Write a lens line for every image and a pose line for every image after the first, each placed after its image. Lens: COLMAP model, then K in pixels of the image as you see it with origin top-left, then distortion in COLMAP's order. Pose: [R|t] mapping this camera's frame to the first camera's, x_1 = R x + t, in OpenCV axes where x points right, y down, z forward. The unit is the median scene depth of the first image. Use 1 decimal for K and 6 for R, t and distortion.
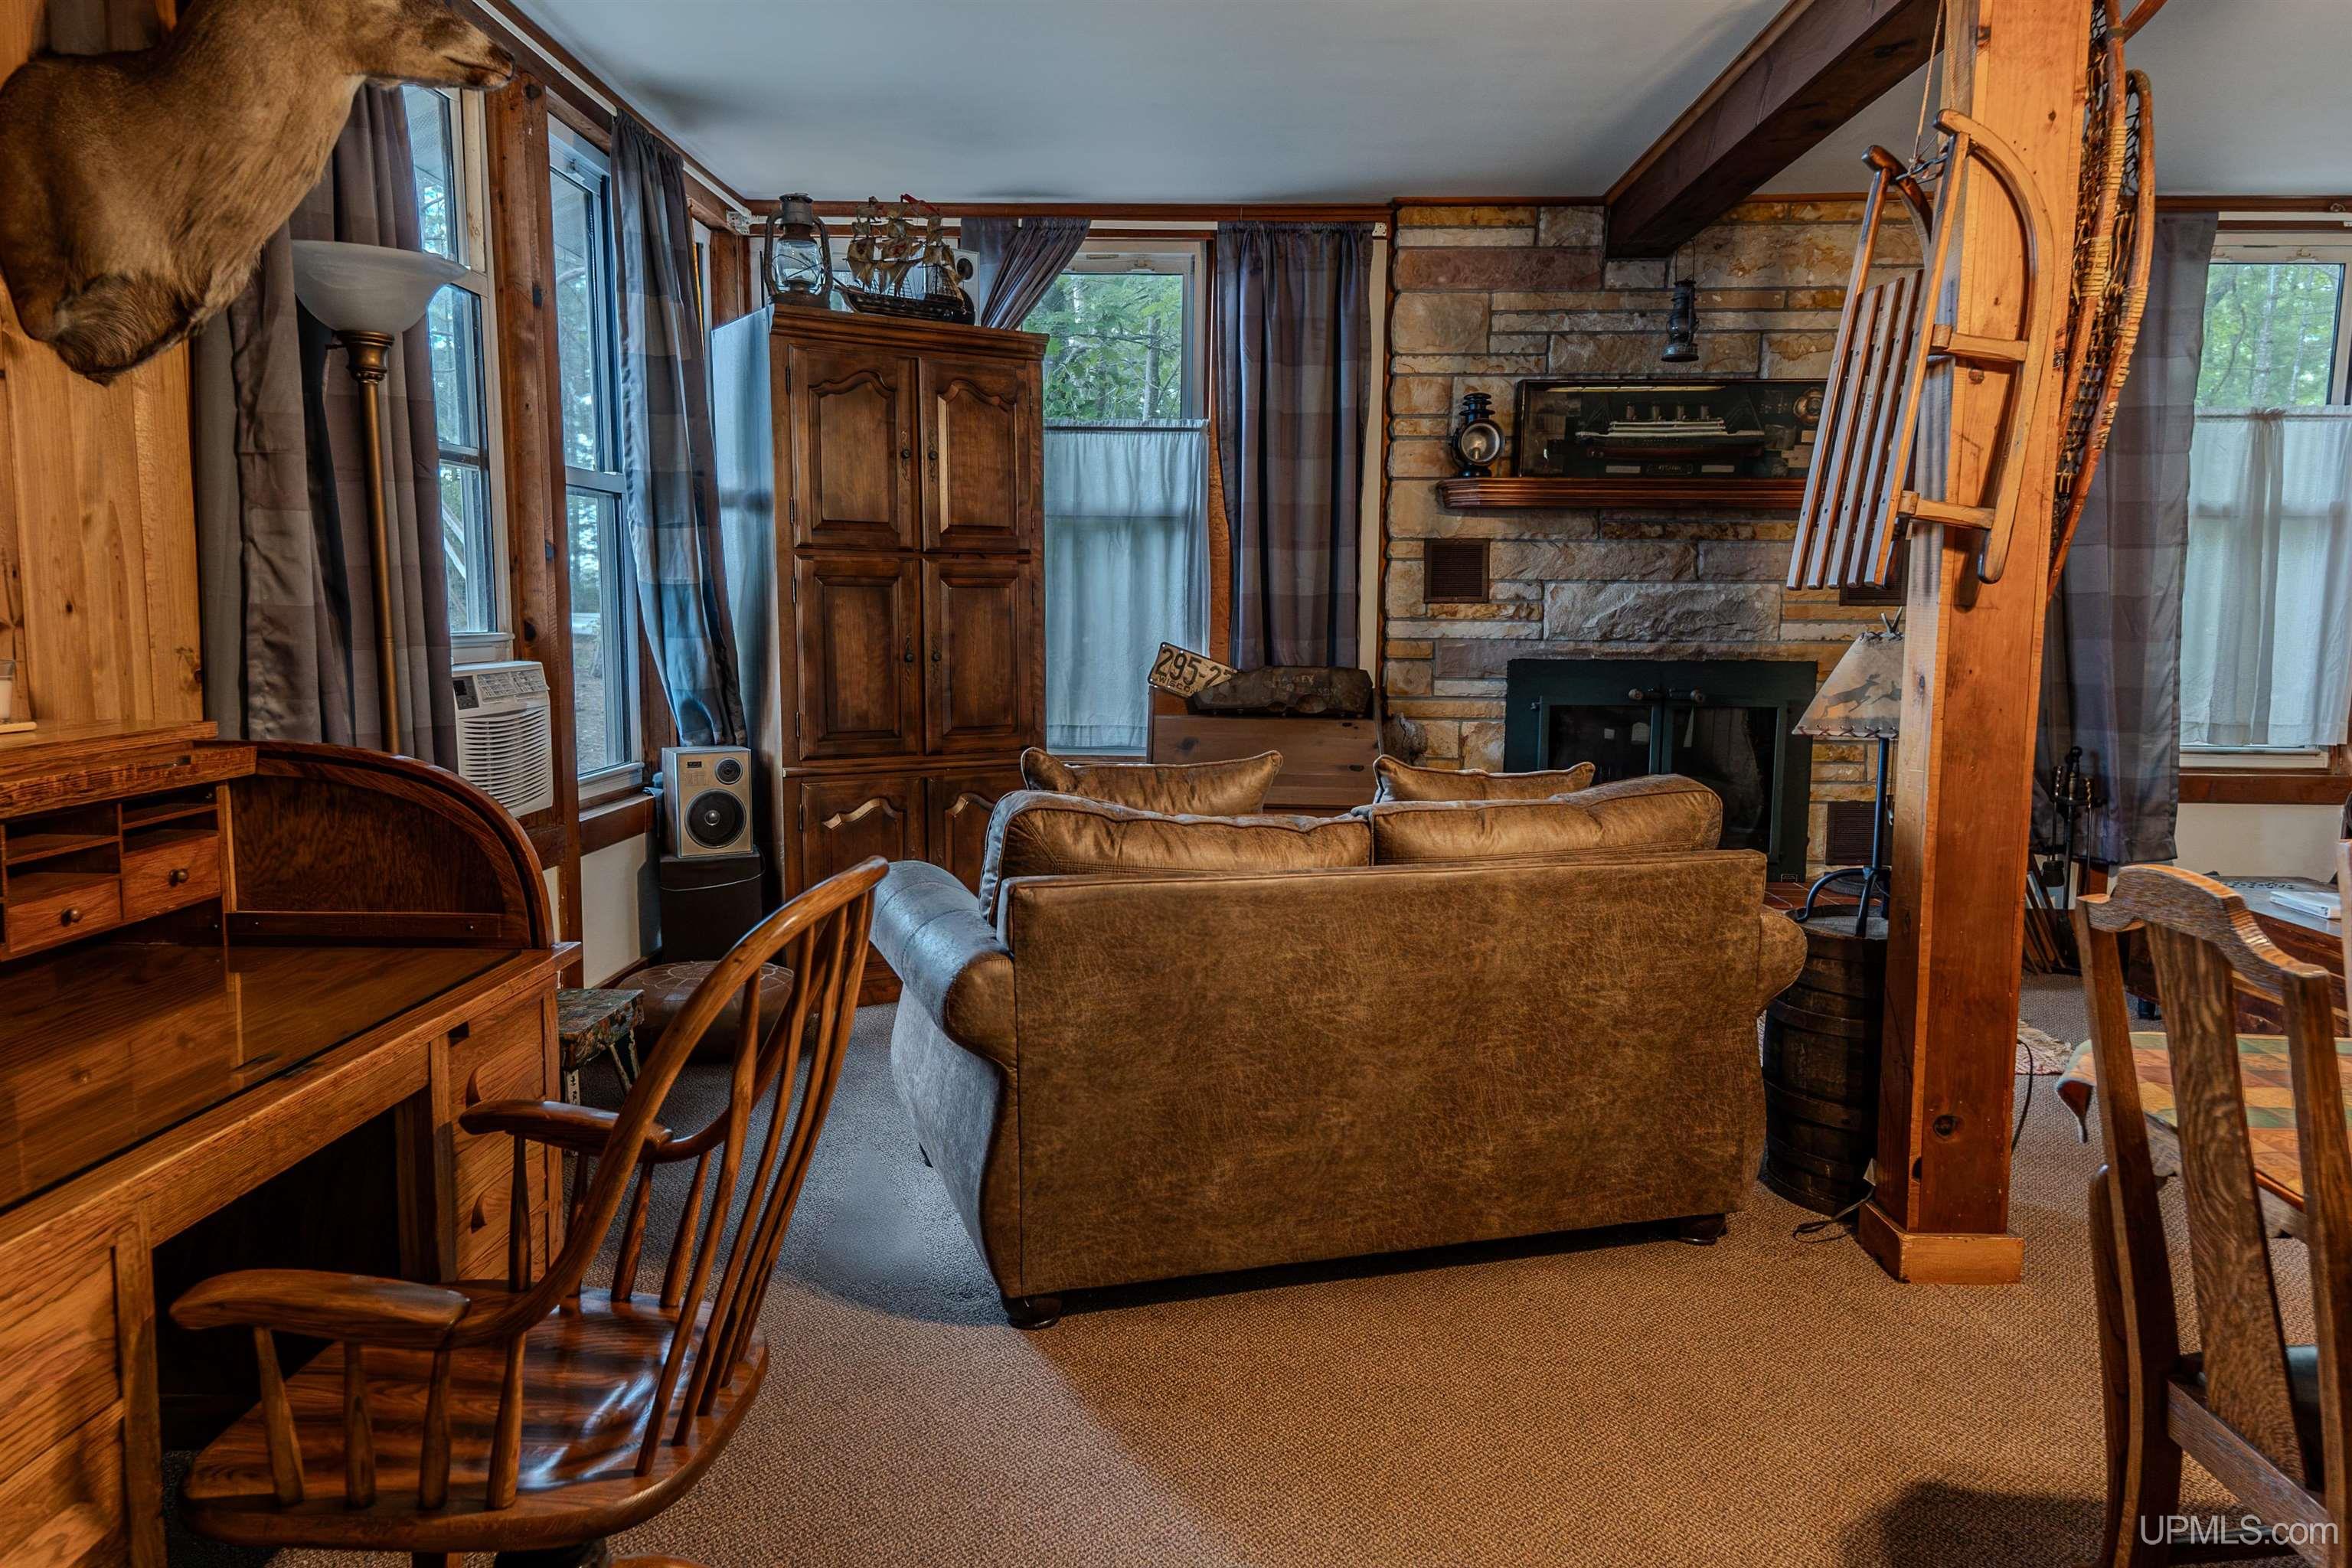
lens RADIAL K [[1626.3, 0, 1182.6], [0, 1626.3, 783.2], [0, 0, 1]] dist [0.082354, -0.039371]
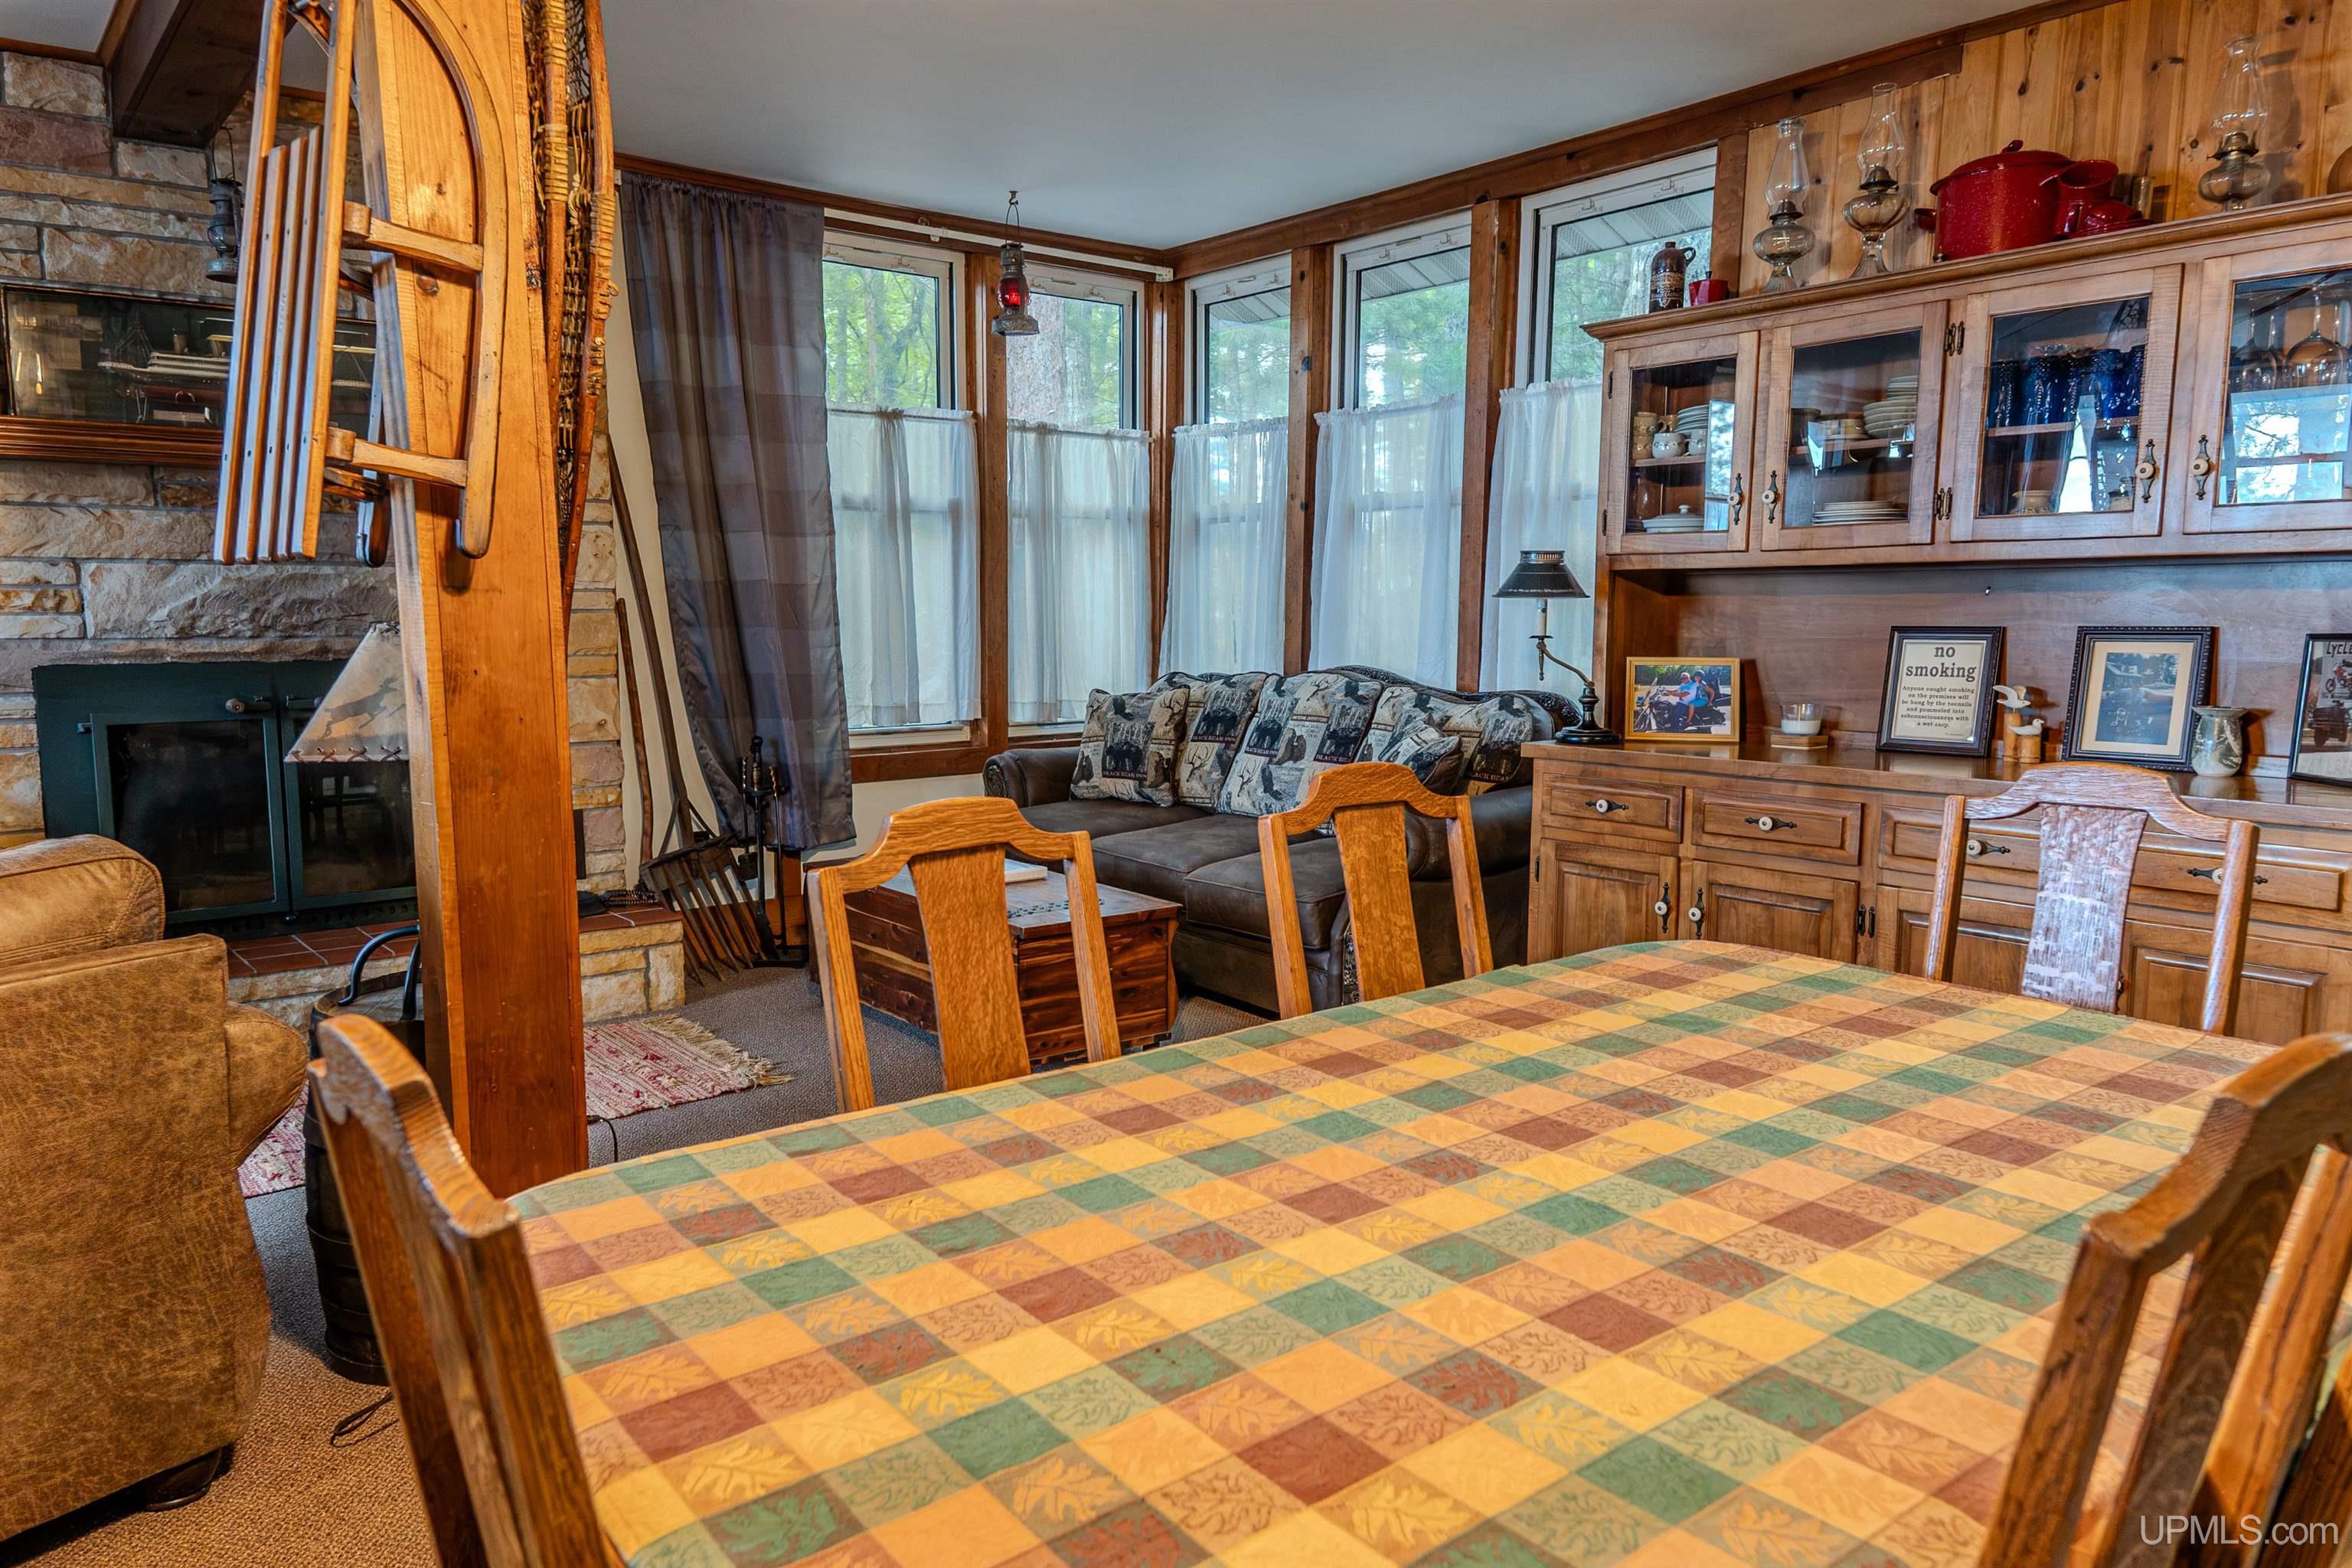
lens RADIAL K [[1626.3, 0, 1179.1], [0, 1626.3, 789.5], [0, 0, 1]] dist [0.082354, -0.039371]
pose [[0.765932, -0.087284, 0.636969, 0.110913], [0.081537, 0.995929, 0.038427, -0.007475], [-0.637730, 0.022504, 0.769931, 0.092965]]
